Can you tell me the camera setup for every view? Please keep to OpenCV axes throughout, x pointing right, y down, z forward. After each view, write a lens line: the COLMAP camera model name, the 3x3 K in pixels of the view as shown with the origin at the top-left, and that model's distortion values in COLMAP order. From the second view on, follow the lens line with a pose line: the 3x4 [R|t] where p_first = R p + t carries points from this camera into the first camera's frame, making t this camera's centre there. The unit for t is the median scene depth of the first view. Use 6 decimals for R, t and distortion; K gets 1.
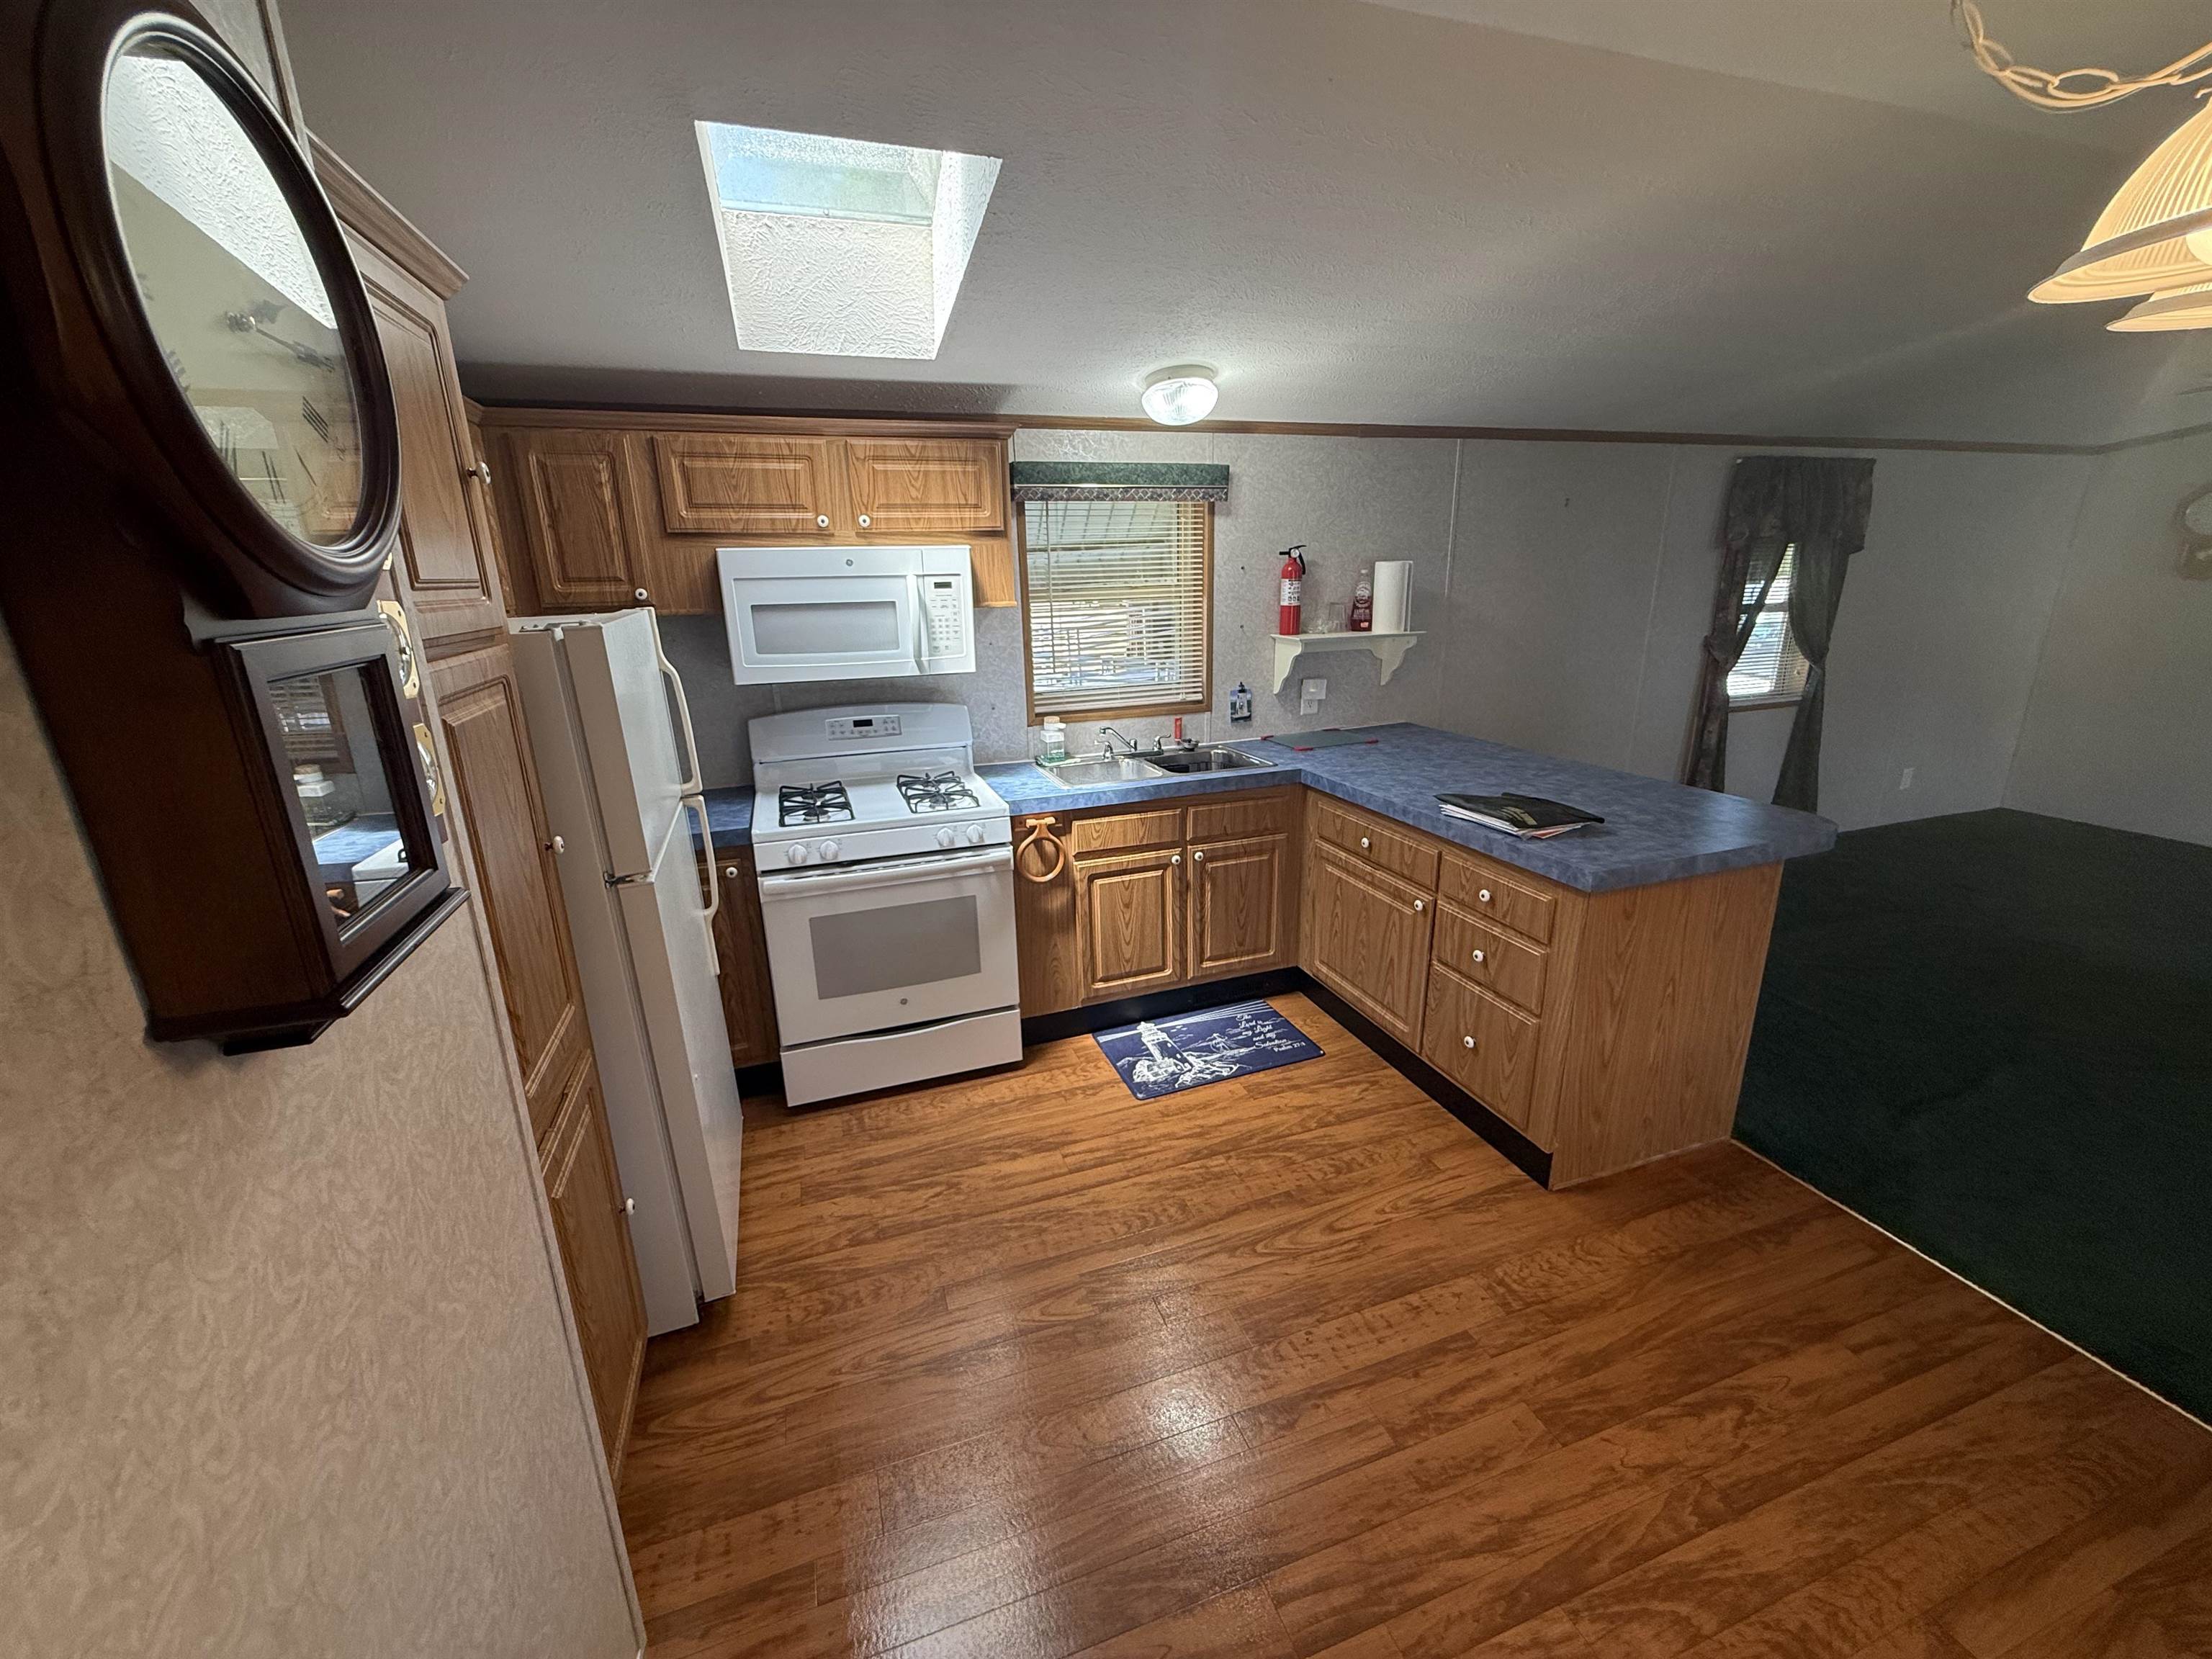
lens RADIAL K [[885.2, 0, 1096.0], [0, 885.2, 828.5], [0, 0, 1]] dist [-0.001837, 0.000056]
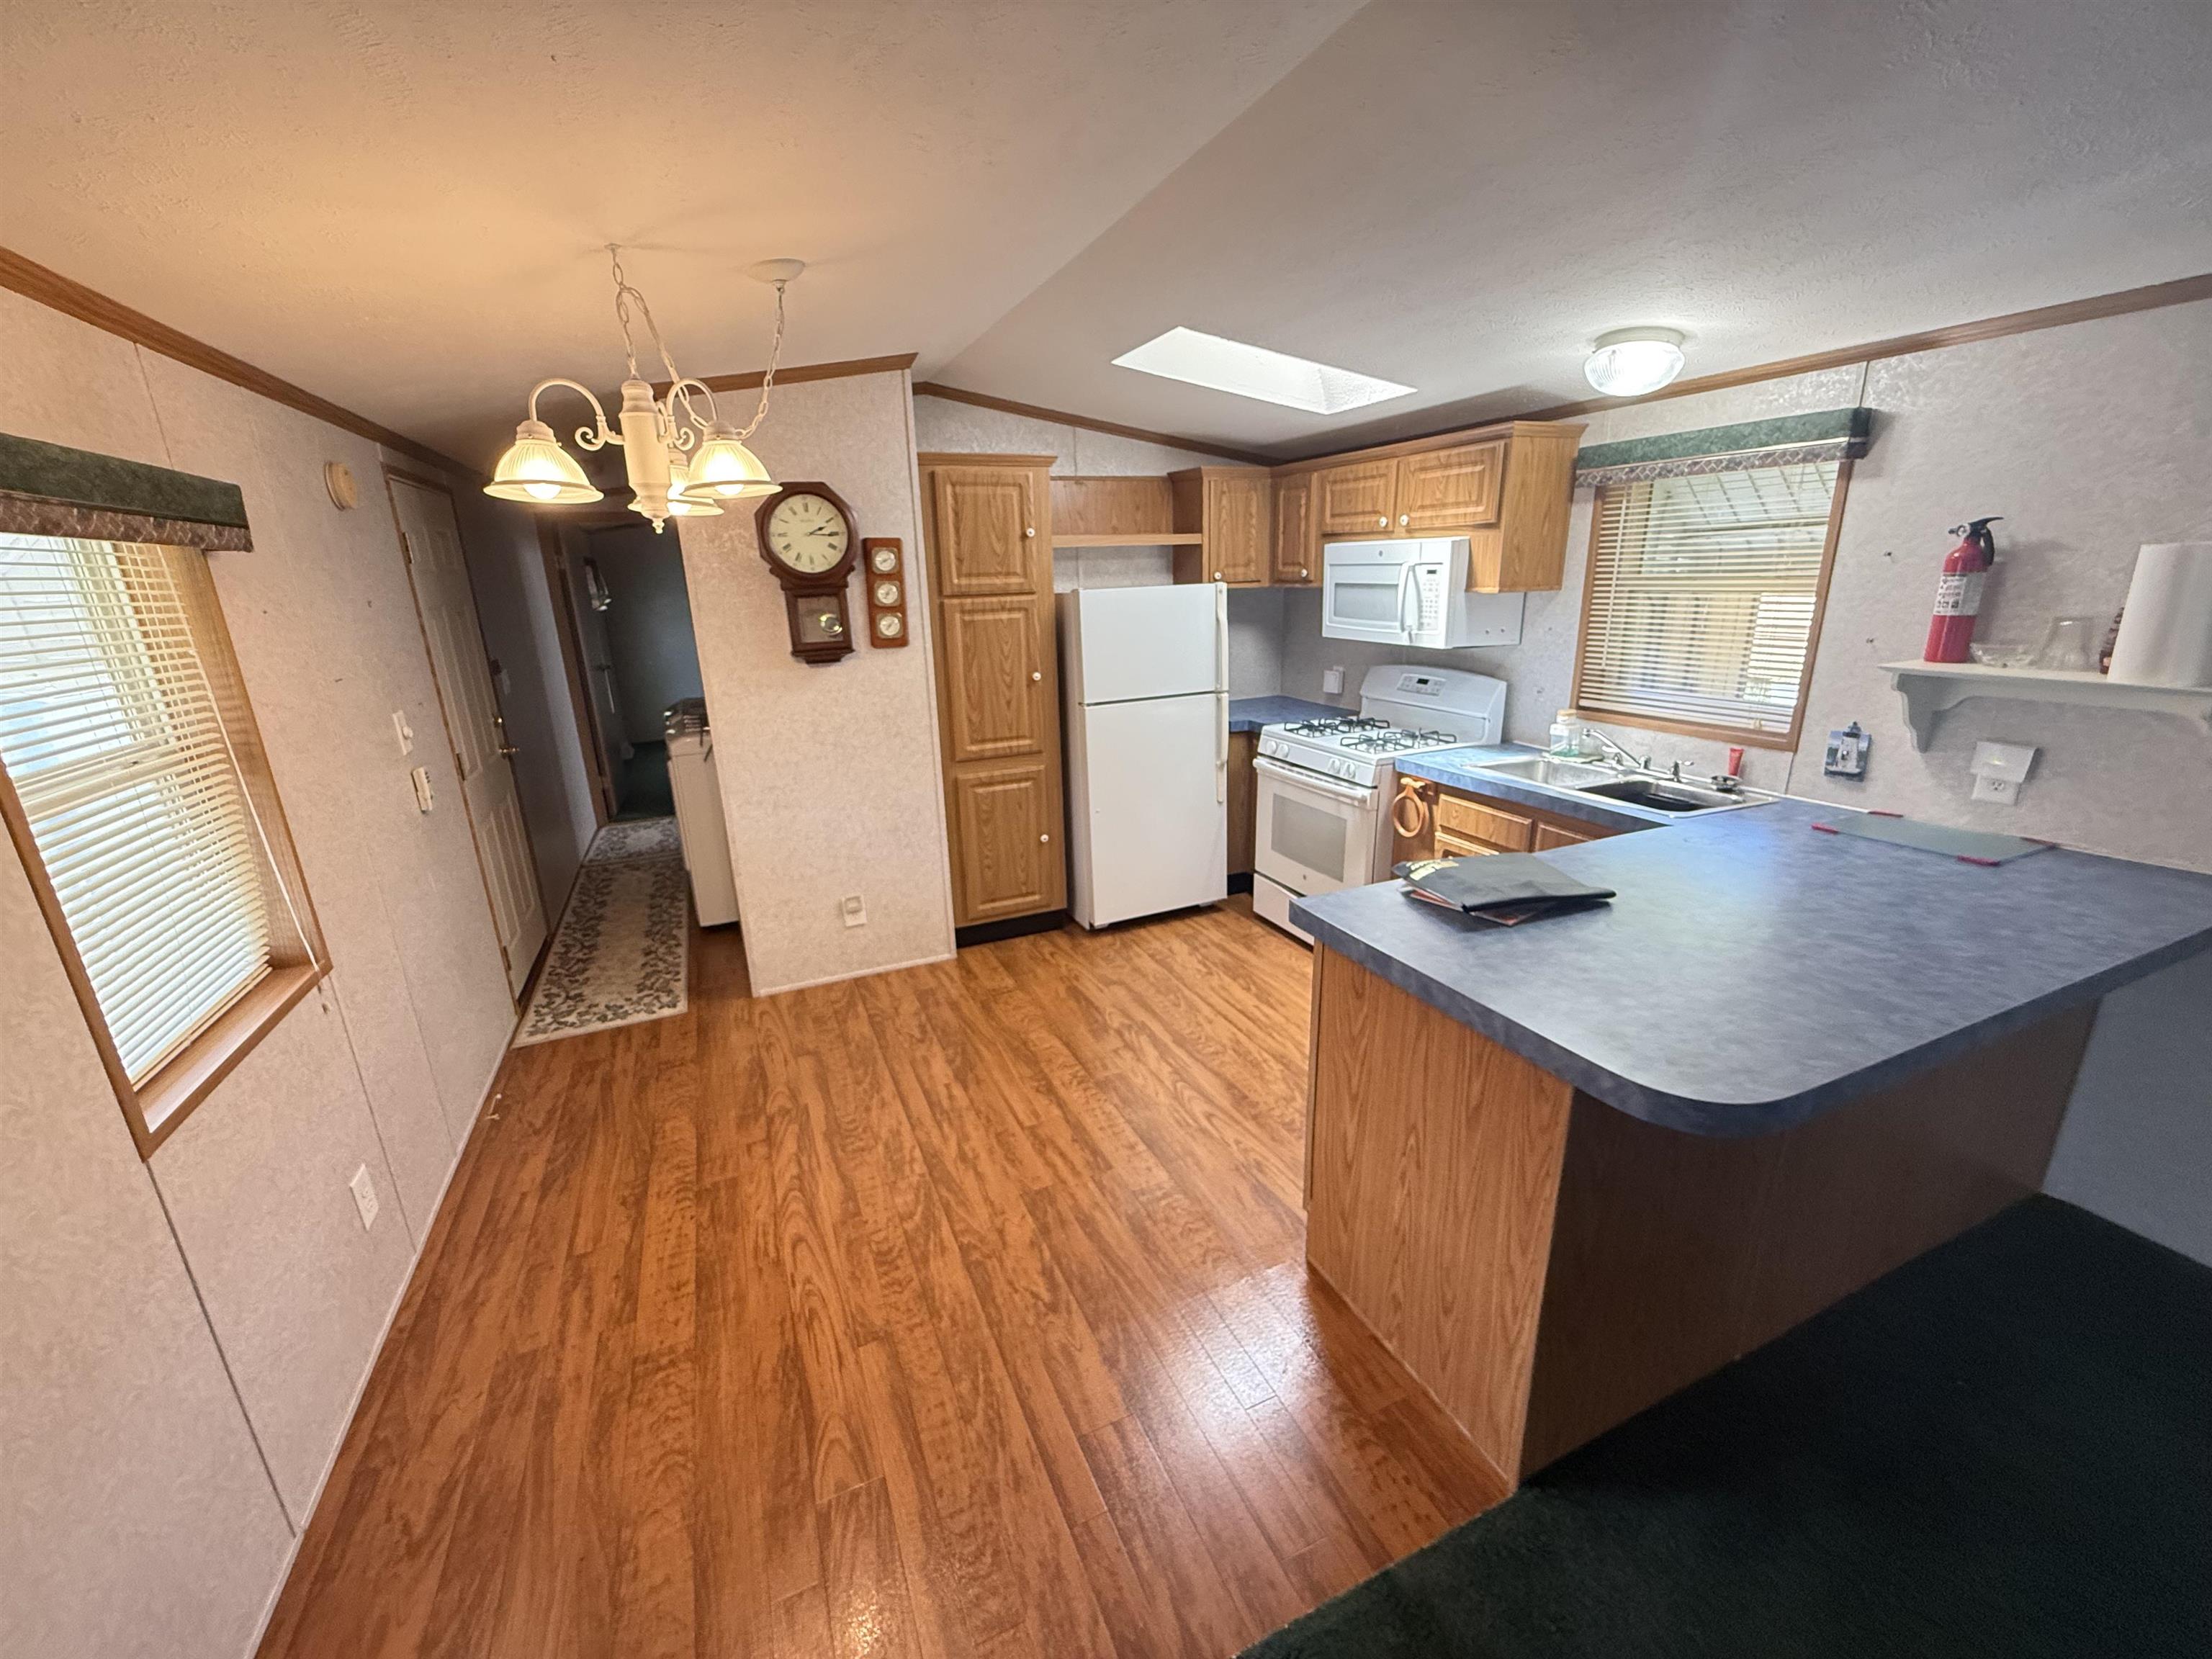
lens RADIAL K [[885.2, 0, 1096.0], [0, 885.2, 828.5], [0, 0, 1]] dist [-0.001837, 0.000056]
pose [[0.081975, 0.302388, -0.949654, 1.046923], [-0.253529, 0.927841, 0.273557, -0.169249], [0.963848, 0.218340, 0.152724, 0.466603]]
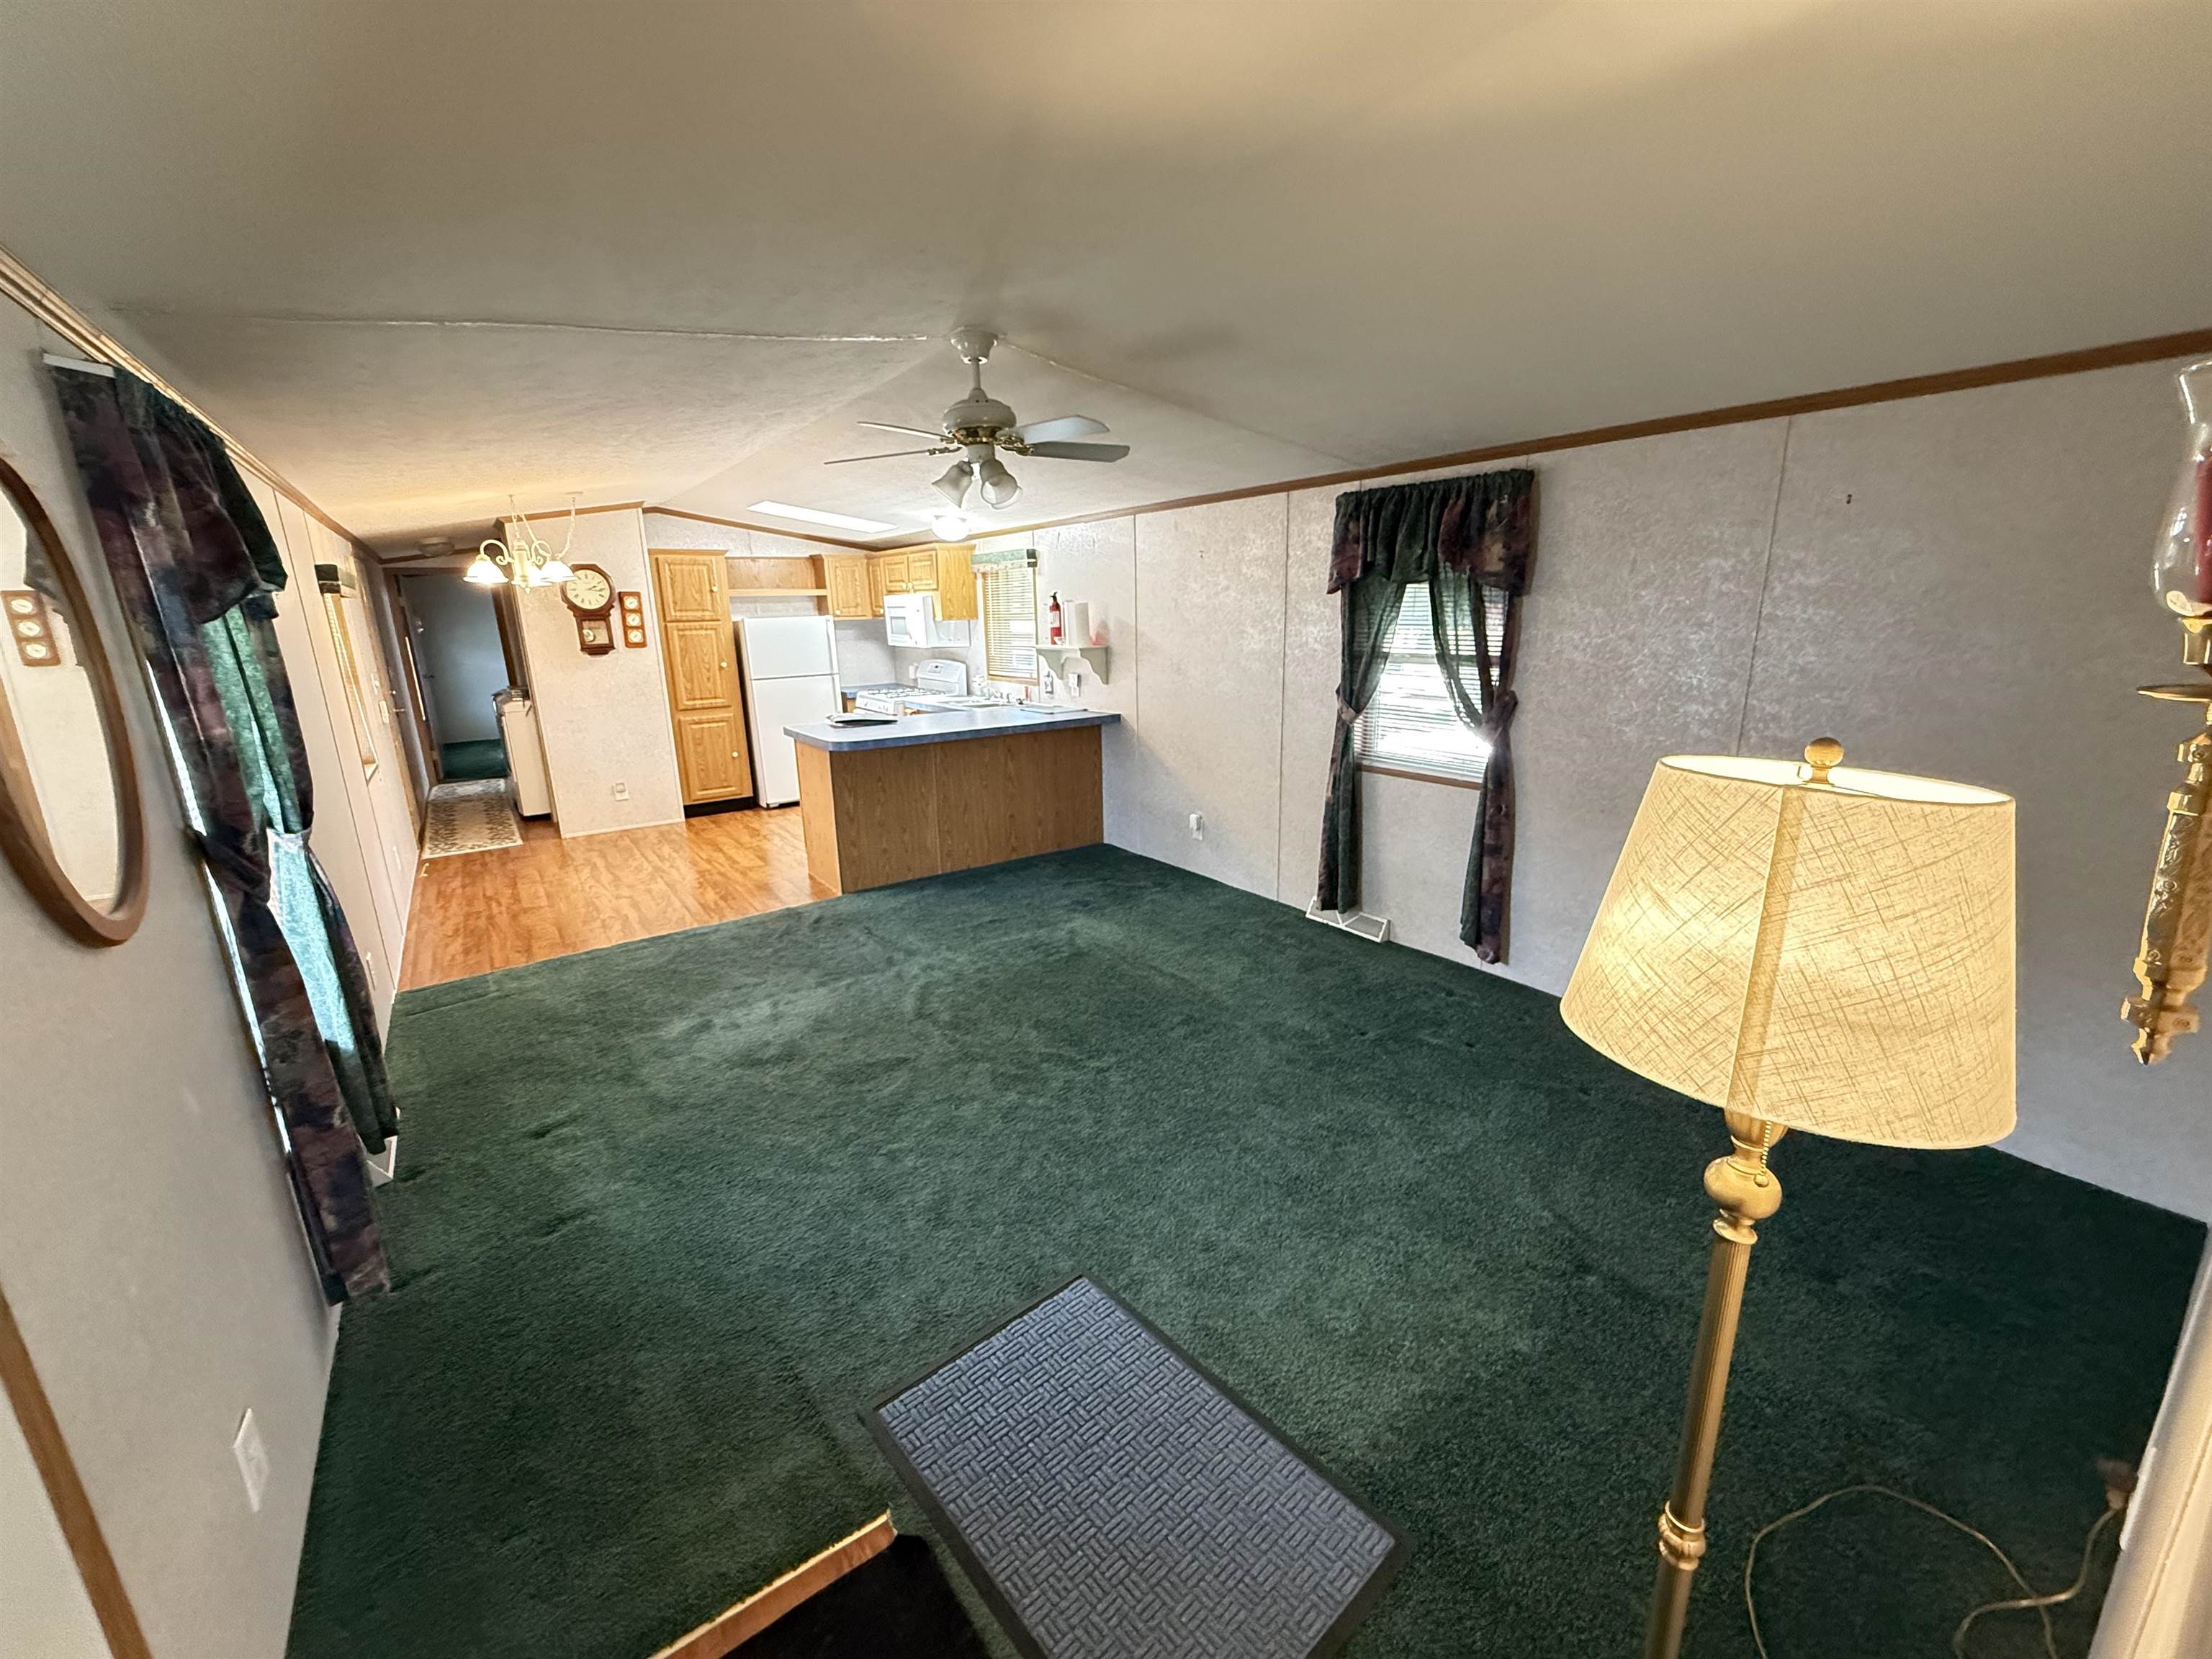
lens RADIAL K [[895.6, 0, 1106.0], [0, 895.6, 829.5], [0, 0, 1]] dist [0.001580, 0.000123]
pose [[0.287075, 0.253067, -0.923875, 2.484678], [-0.255440, 0.949772, 0.180788, -0.286009], [0.923222, 0.184095, 0.337299, 0.766972]]
